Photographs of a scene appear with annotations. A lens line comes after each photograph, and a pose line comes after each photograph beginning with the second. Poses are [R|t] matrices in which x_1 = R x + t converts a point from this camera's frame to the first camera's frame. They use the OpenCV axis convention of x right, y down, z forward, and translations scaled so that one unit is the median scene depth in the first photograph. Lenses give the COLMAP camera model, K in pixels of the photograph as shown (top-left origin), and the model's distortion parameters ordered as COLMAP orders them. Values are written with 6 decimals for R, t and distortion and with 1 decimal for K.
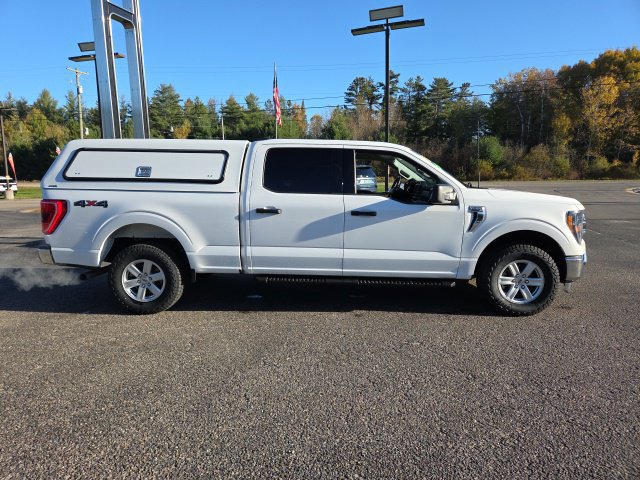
lens RADIAL K [[429.8, 0, 319.5], [0, 429.8, 234.5], [0, 0, 1]] dist [0.068116, -0.060985]
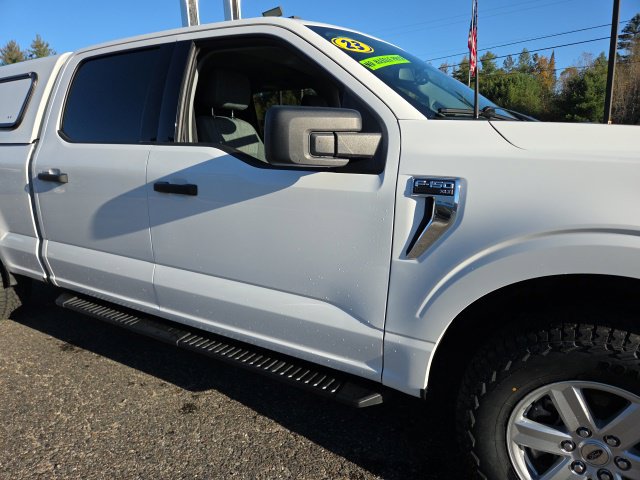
lens RADIAL K [[429.8, 0, 319.8], [0, 429.8, 238.2], [0, 0, 1]] dist [0.068116, -0.060985]
pose [[0.865680, 0.088139, -0.492777, 0.427624], [-0.052520, 0.994936, 0.085692, -0.042274], [0.497835, -0.048301, 0.865926, 0.669385]]
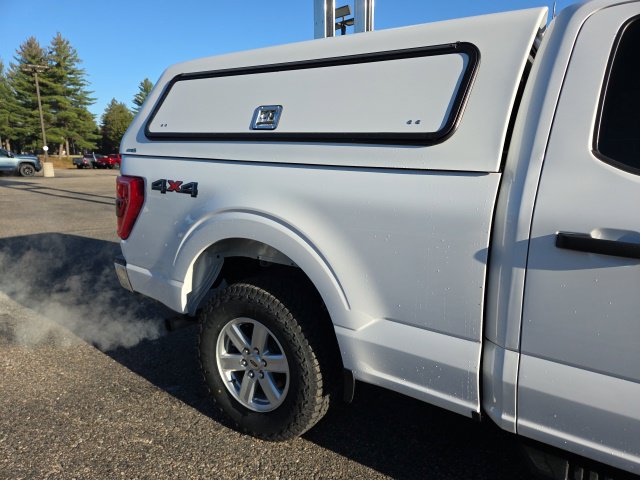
lens RADIAL K [[429.8, 0, 324.8], [0, 429.8, 237.4], [0, 0, 1]] dist [0.068116, -0.060985]
pose [[0.862179, 0.107329, -0.495104, -0.132856], [-0.081899, 0.993974, 0.072856, -0.063211], [0.499940, -0.022266, 0.865774, 0.657022]]
